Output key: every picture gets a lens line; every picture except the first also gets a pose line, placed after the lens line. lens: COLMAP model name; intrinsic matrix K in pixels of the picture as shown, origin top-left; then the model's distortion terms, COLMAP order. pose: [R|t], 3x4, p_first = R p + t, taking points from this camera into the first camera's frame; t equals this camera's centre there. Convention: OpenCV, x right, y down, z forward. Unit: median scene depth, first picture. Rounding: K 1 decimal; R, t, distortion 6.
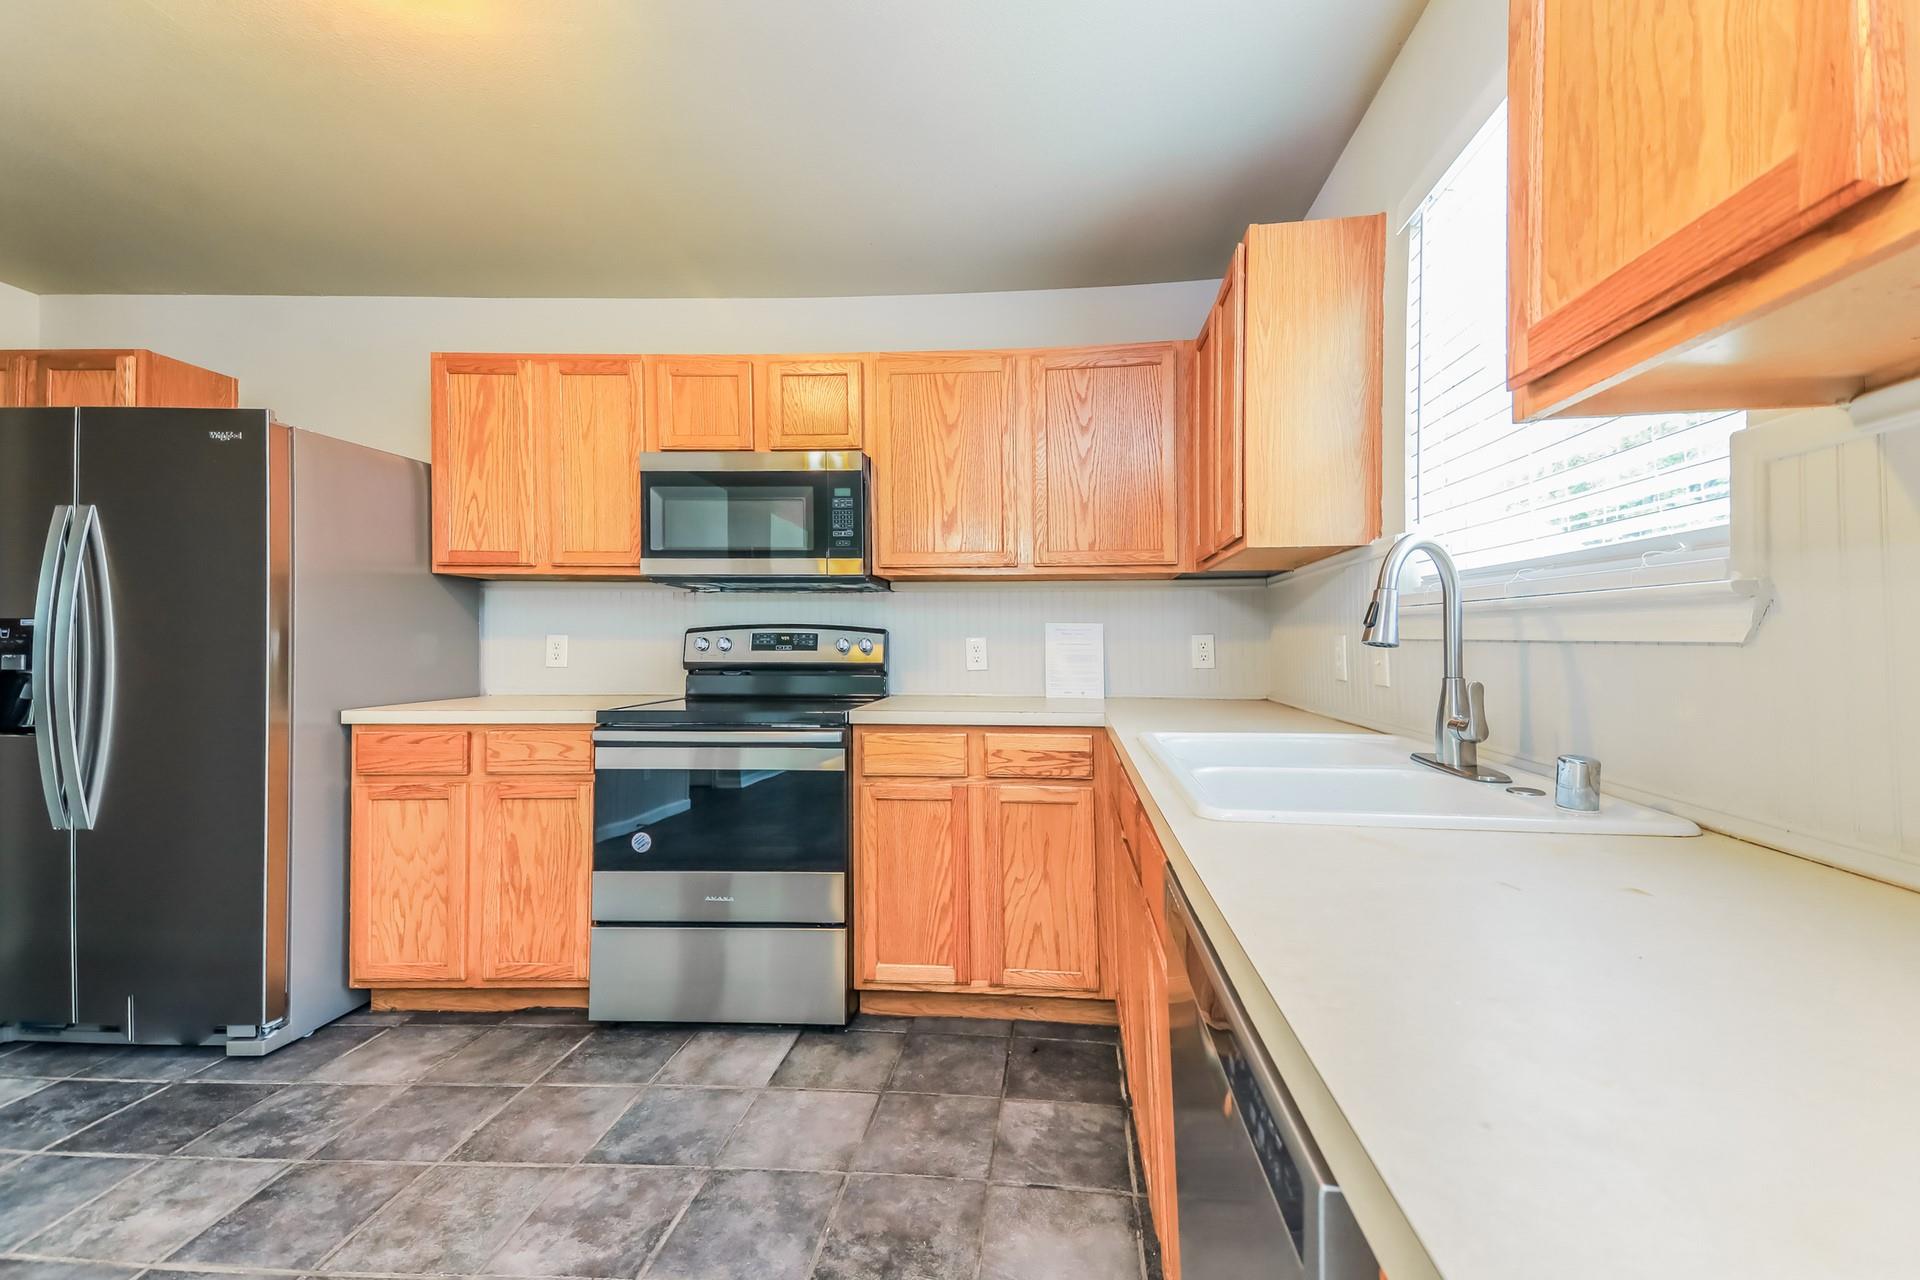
lens RADIAL K [[839.6, 0, 960.0], [0, 839.6, 640.0], [0, 0, 1]] dist [0.161775, -0.000072]
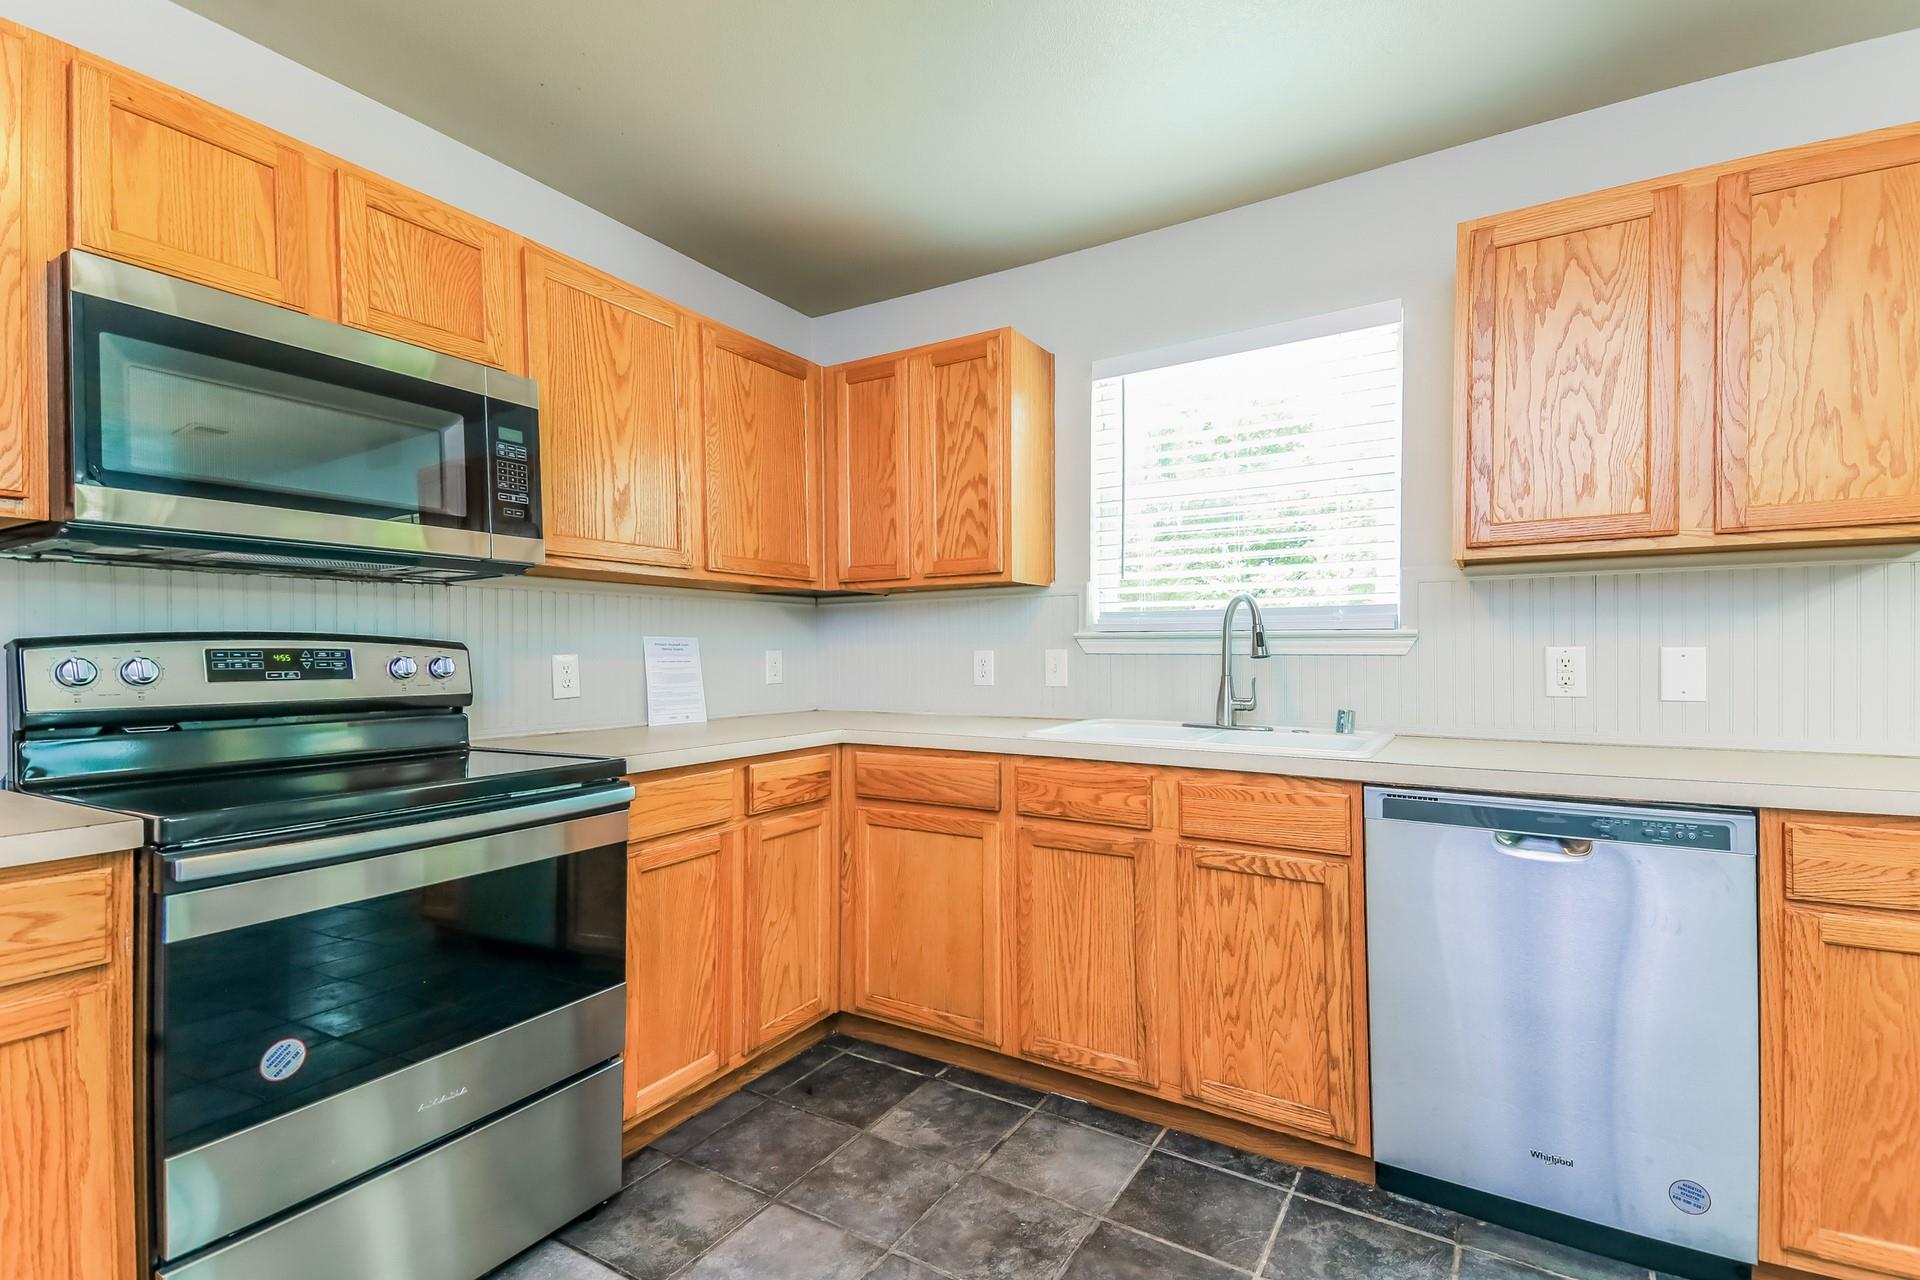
lens RADIAL K [[914.6, 0, 968.3], [0, 914.6, 666.6], [0, 0, 1]] dist [0.073049, -0.000661]
pose [[0.421425, -0.018319, 0.906678, -0.689880], [0.012714, 0.999817, 0.014291, 0.000371], [-0.906774, 0.005505, 0.421581, 0.388482]]
